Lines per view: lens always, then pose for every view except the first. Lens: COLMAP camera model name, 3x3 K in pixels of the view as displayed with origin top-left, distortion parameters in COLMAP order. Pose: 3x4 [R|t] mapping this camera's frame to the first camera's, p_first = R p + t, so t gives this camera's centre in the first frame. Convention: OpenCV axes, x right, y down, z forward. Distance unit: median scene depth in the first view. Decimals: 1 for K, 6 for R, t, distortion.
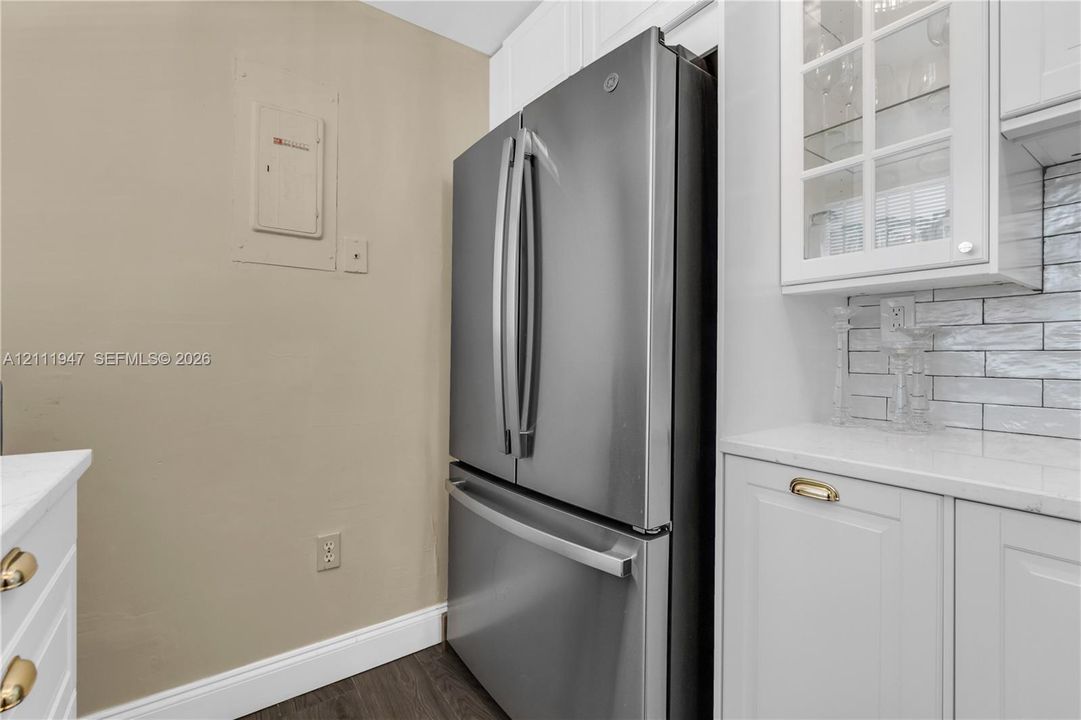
lens RADIAL K [[483.3, 0, 548.6], [0, 483.3, 354.1], [0, 0, 1]] dist [-0.003704, 0.001956]
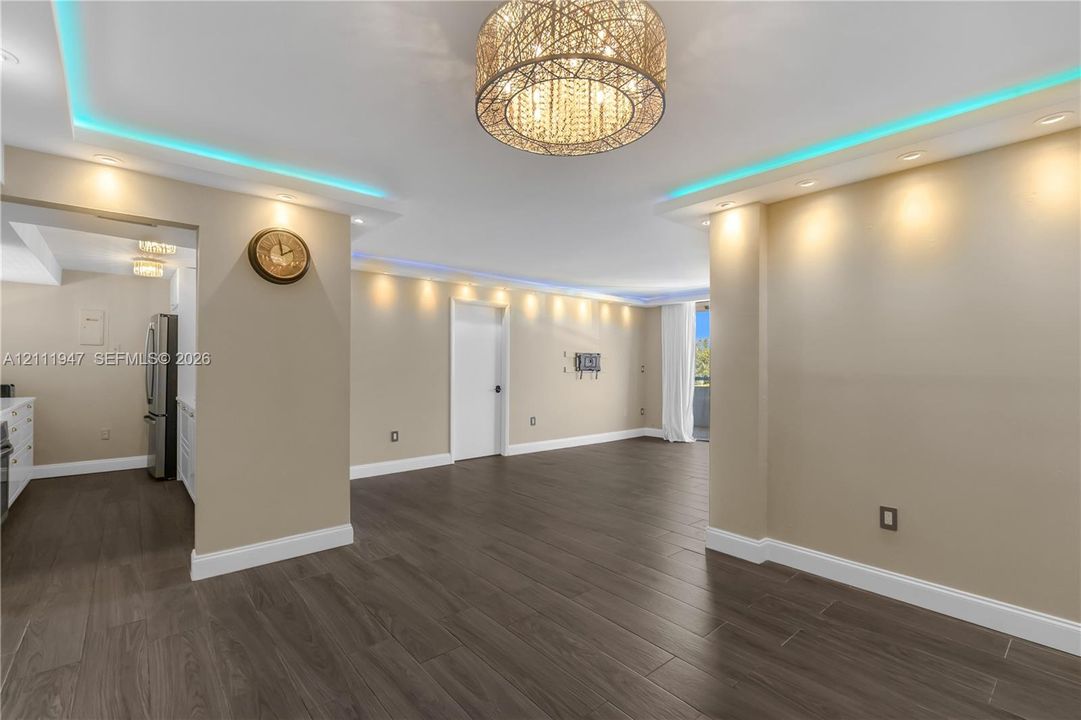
lens RADIAL K [[483.3, 0, 525.0], [0, 483.3, 364.4], [0, 0, 1]] dist [-0.003704, 0.001956]
pose [[0.996143, 0.002513, 0.087707, 2.746997], [-0.002765, 0.999992, 0.002743, -0.140833], [-0.087700, -0.002975, 0.996143, -3.327442]]
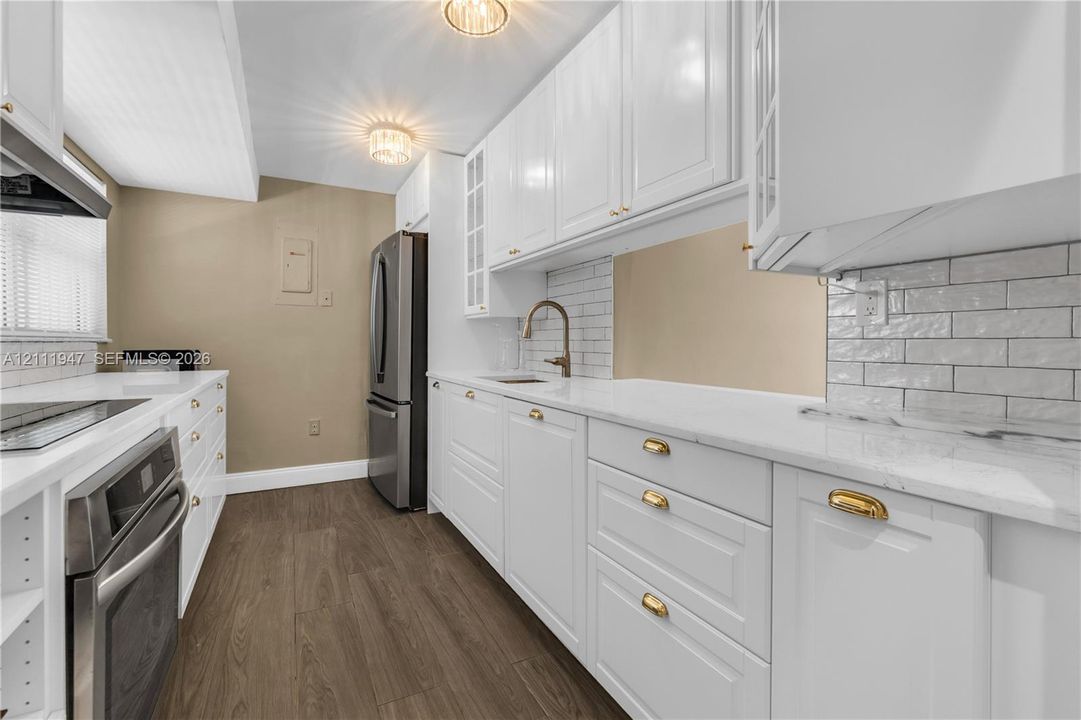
lens RADIAL K [[483.3, 0, 528.9], [0, 483.3, 342.5], [0, 0, 1]] dist [-0.003704, 0.001956]
pose [[0.990370, -0.003260, -0.138409, 1.079819], [0.003880, 0.999984, 0.004215, -0.005950], [0.138393, -0.004711, 0.990366, -1.401262]]
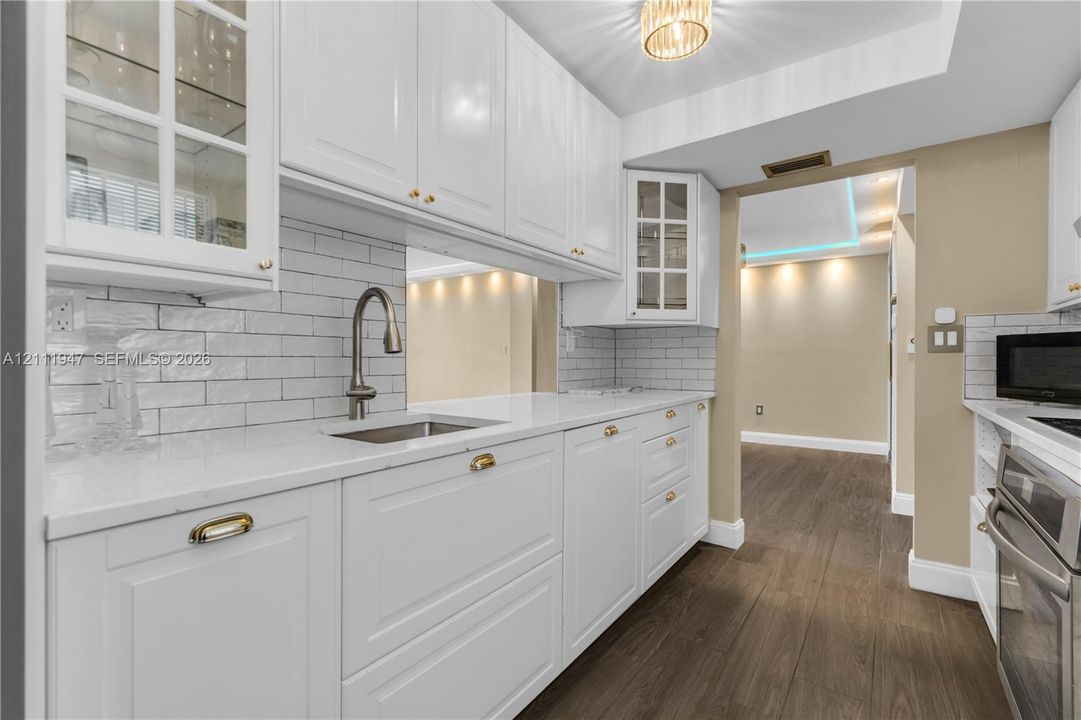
lens RADIAL K [[483.3, 0, 524.2], [0, 483.3, 365.9], [0, 0, 1]] dist [-0.003704, 0.001956]
pose [[-0.320250, -0.017594, 0.947170, -0.288500], [-0.005768, 0.999845, 0.016622, -0.007613], [-0.947316, -0.000140, -0.320302, 0.580006]]
